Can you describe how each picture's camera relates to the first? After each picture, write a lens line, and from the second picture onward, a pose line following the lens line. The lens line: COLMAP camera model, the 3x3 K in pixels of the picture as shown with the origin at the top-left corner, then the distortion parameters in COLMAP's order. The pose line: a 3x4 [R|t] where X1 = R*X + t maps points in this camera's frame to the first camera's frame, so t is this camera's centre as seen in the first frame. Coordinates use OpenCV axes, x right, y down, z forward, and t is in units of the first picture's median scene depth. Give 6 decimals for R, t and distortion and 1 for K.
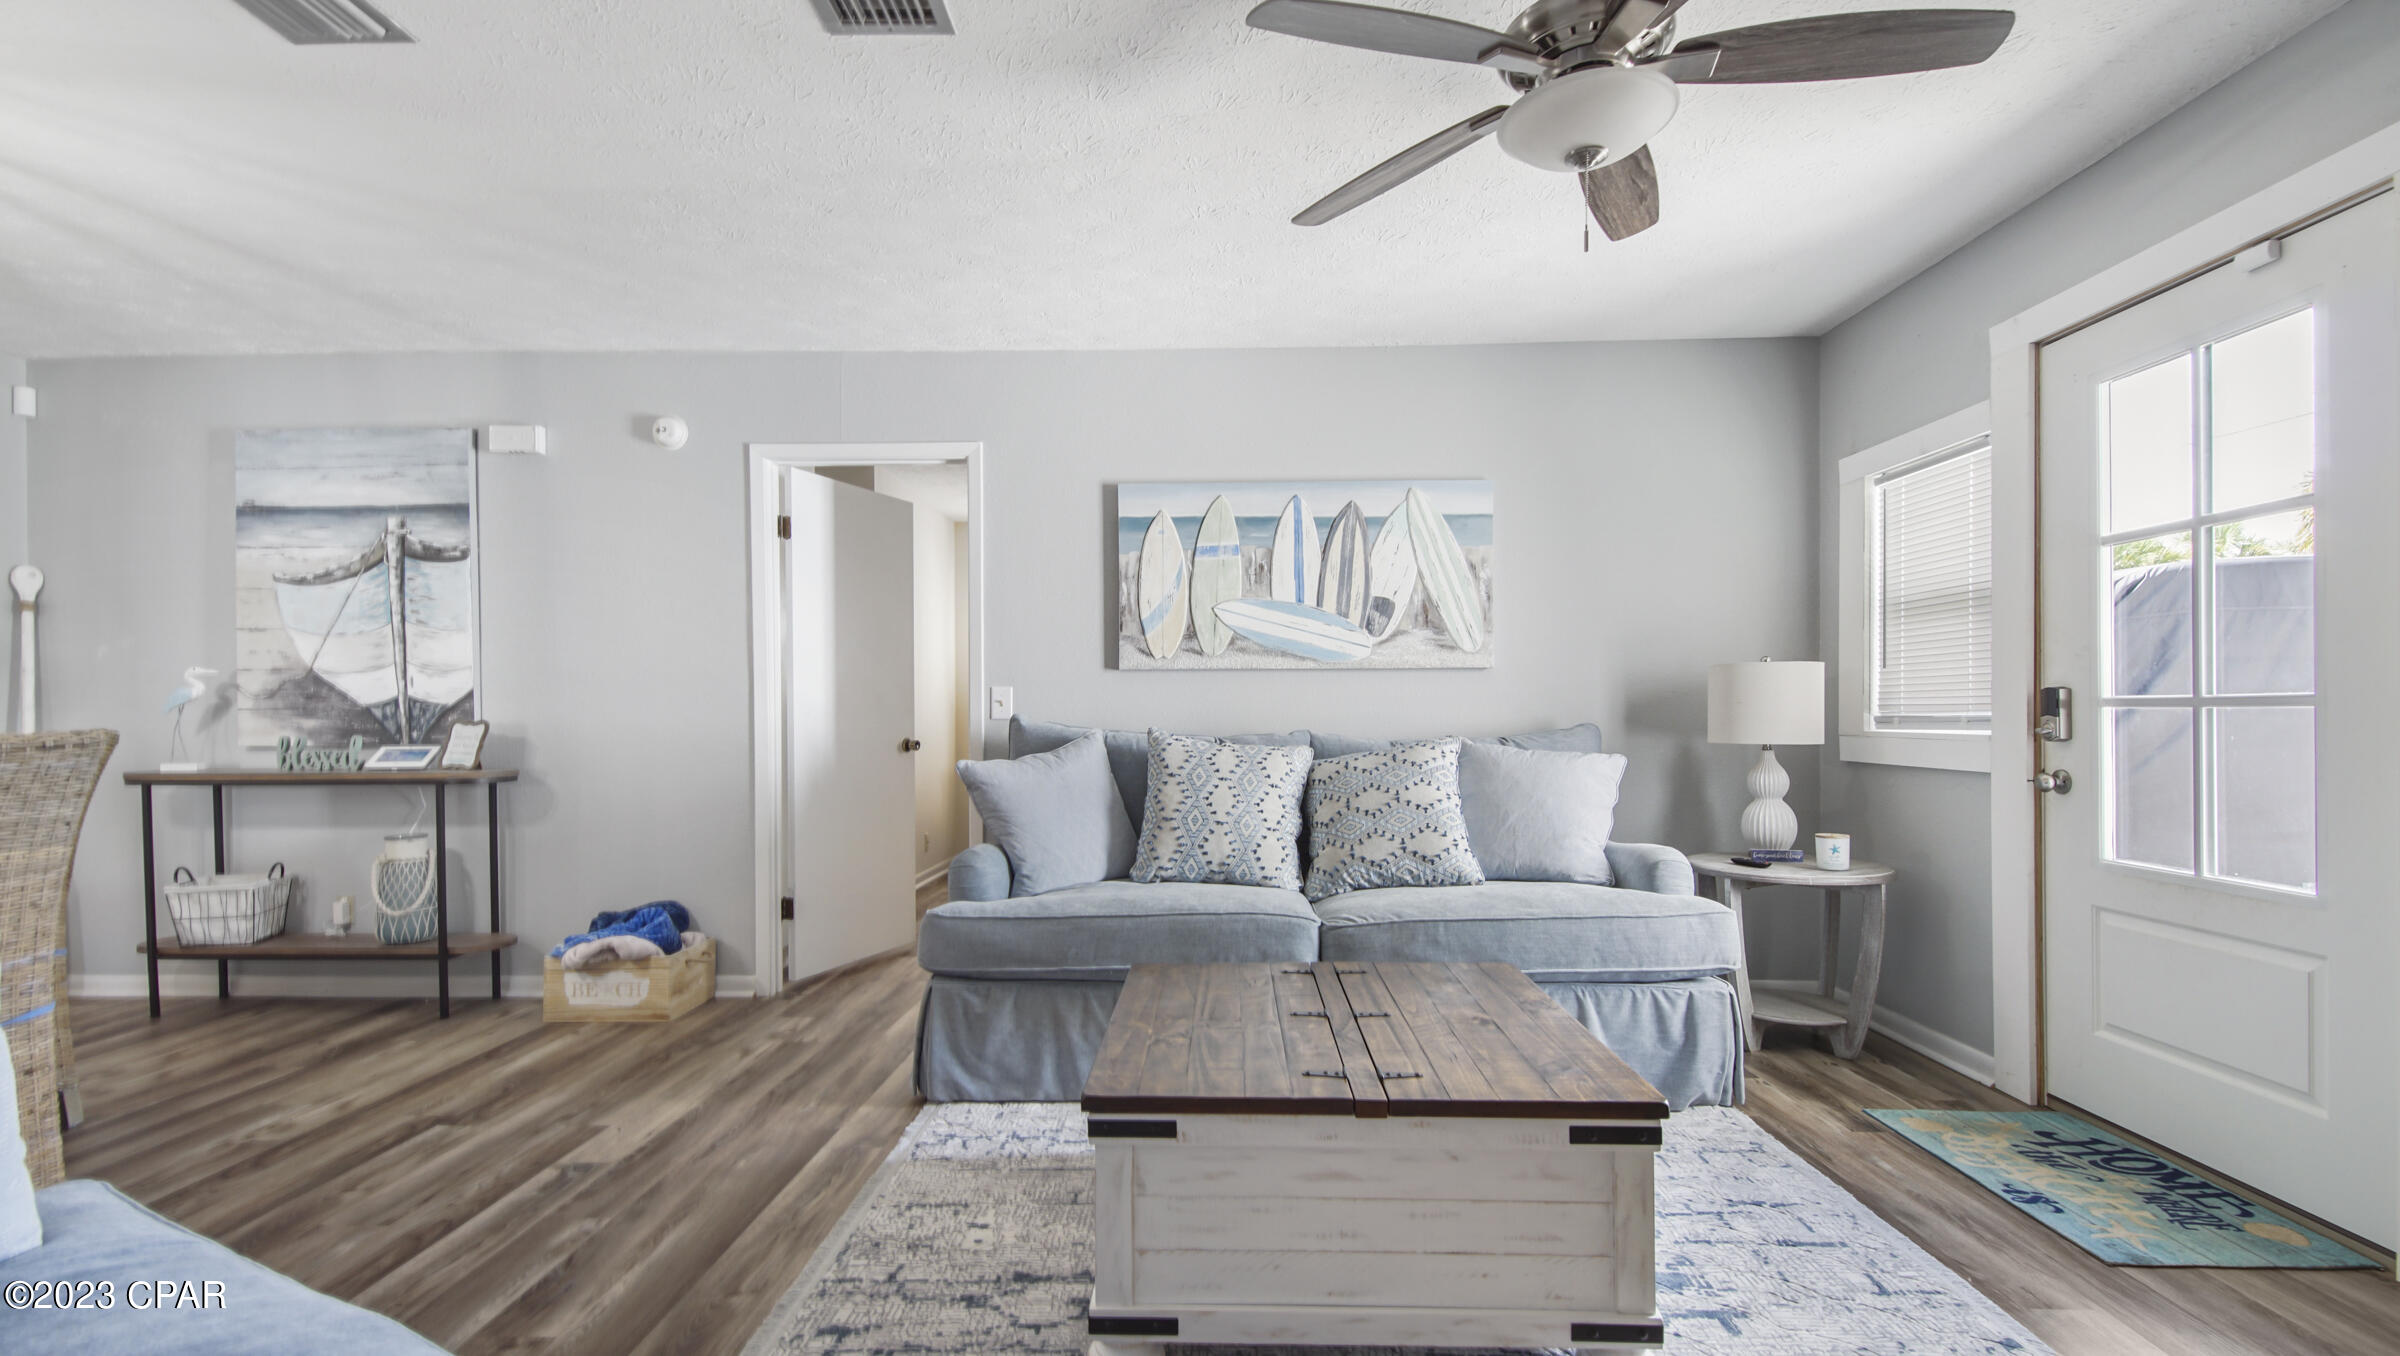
lens RADIAL K [[1067.8, 0, 1203.7], [0, 1067.8, 714.6], [0, 0, 1]] dist [0.024266, -0.012296]
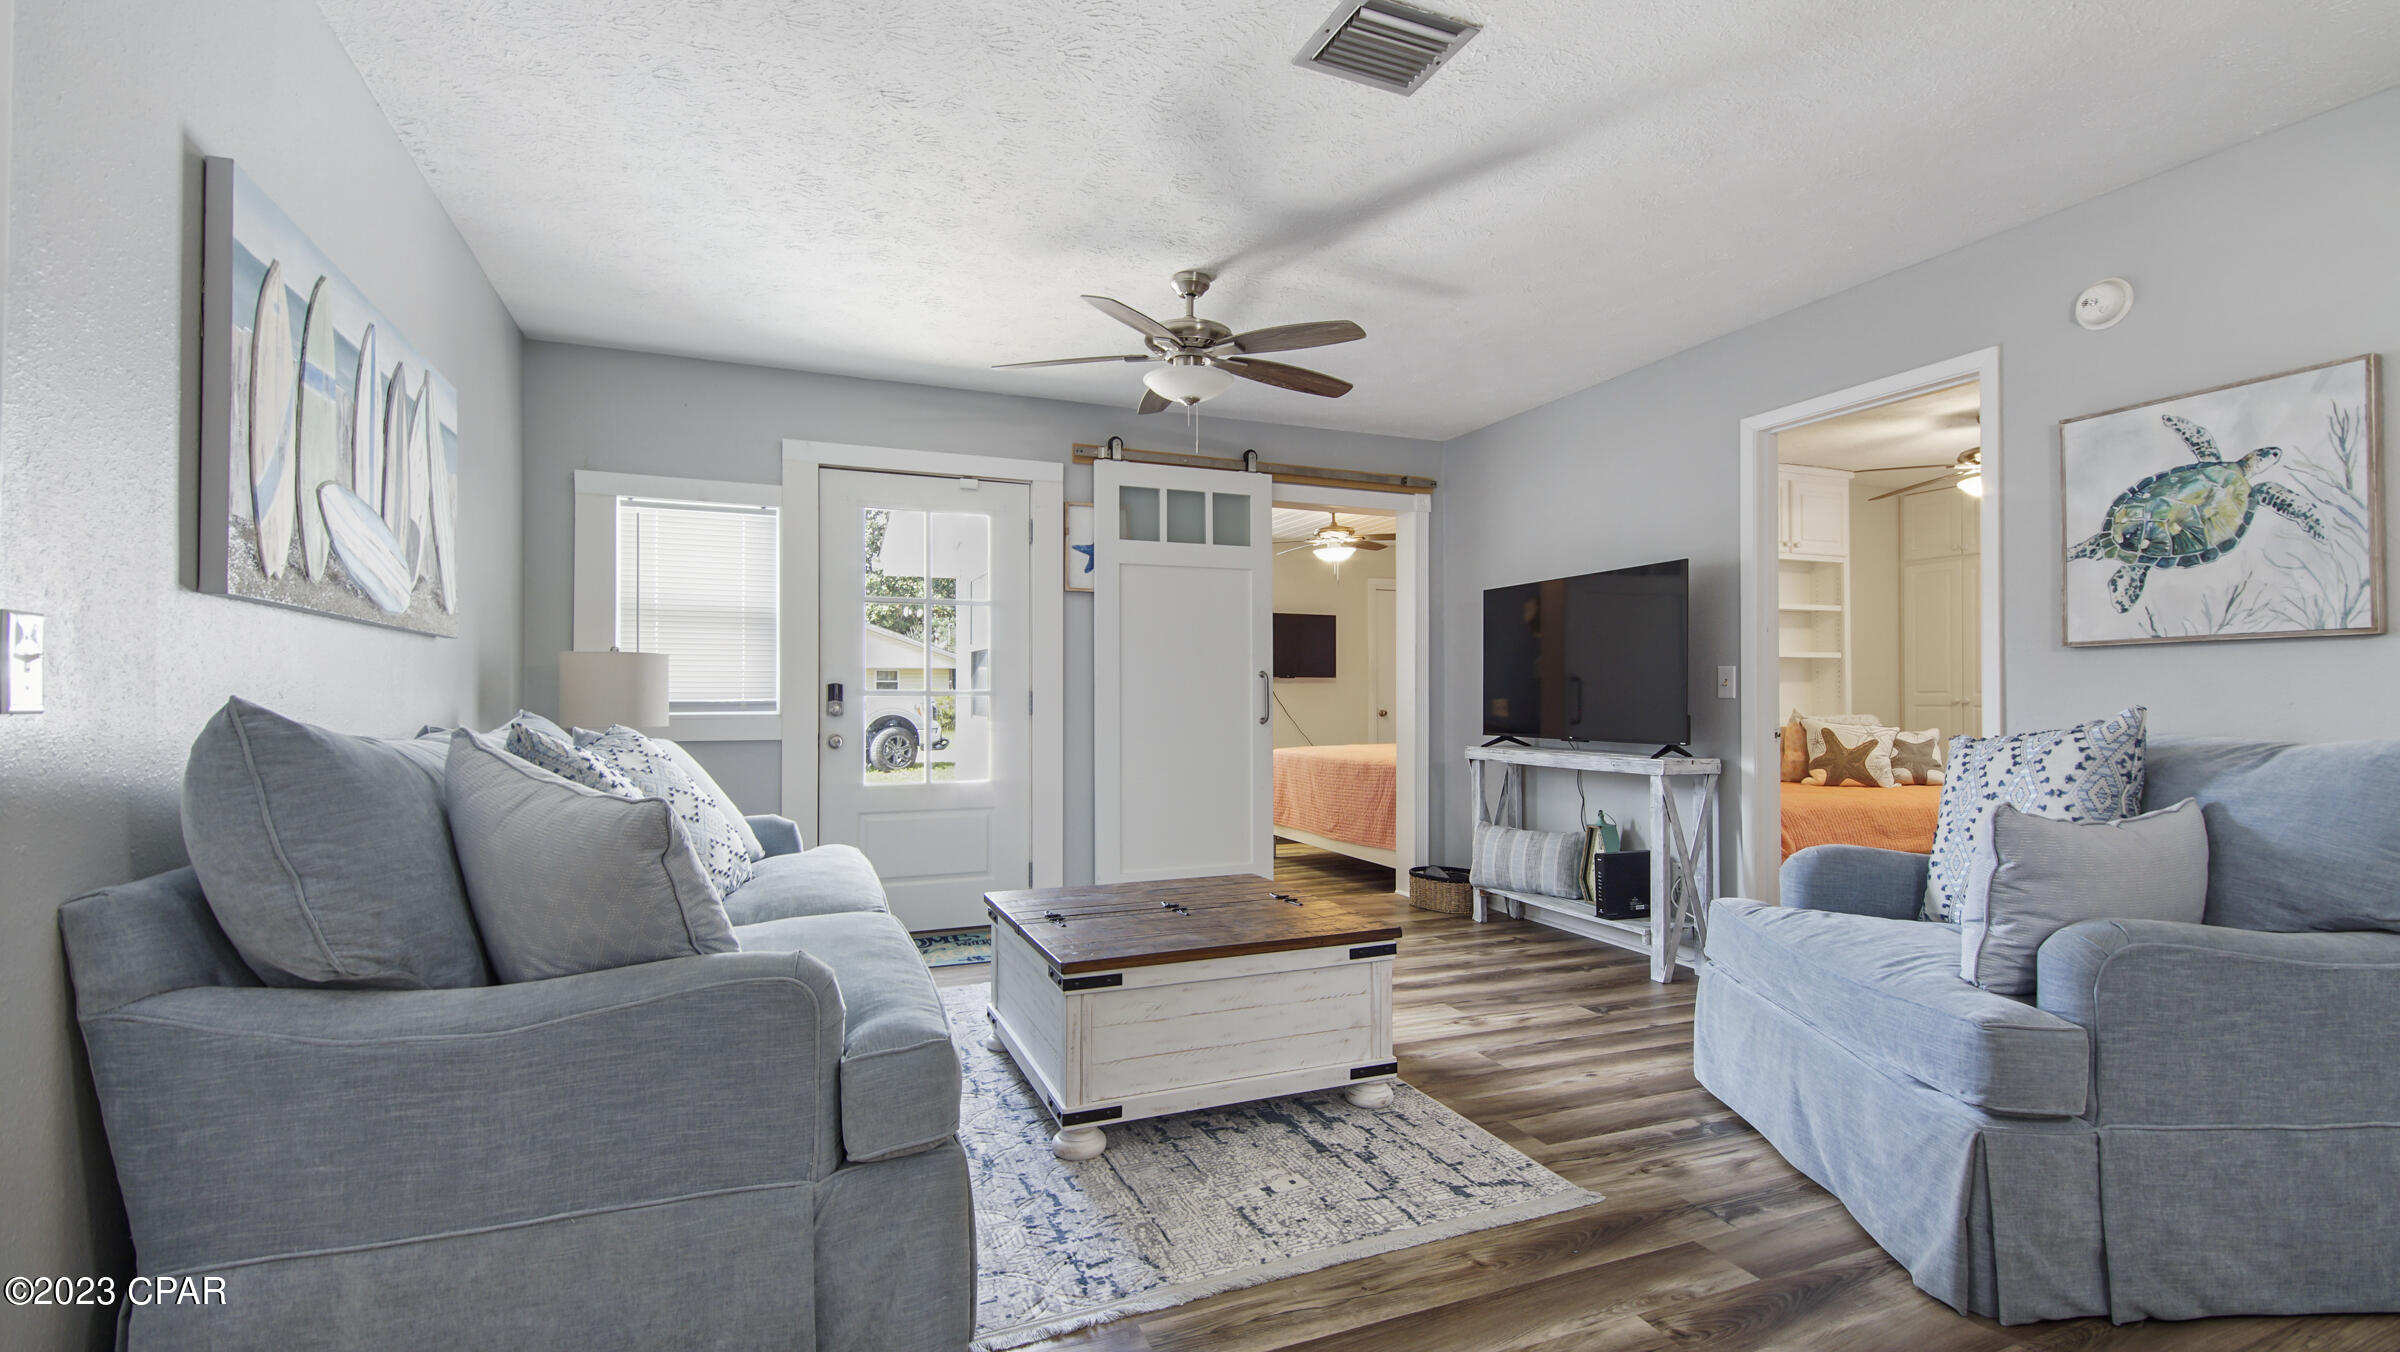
lens RADIAL K [[1050.6, 0, 1186.4], [0, 1050.6, 688.9], [0, 0, 1]] dist [0.030791, -0.019773]
pose [[-0.396390, 0.011741, 0.918007, -0.625376], [0.003968, 0.999931, -0.011075, 0.001896], [-0.918074, -0.000748, -0.396409, 0.824752]]
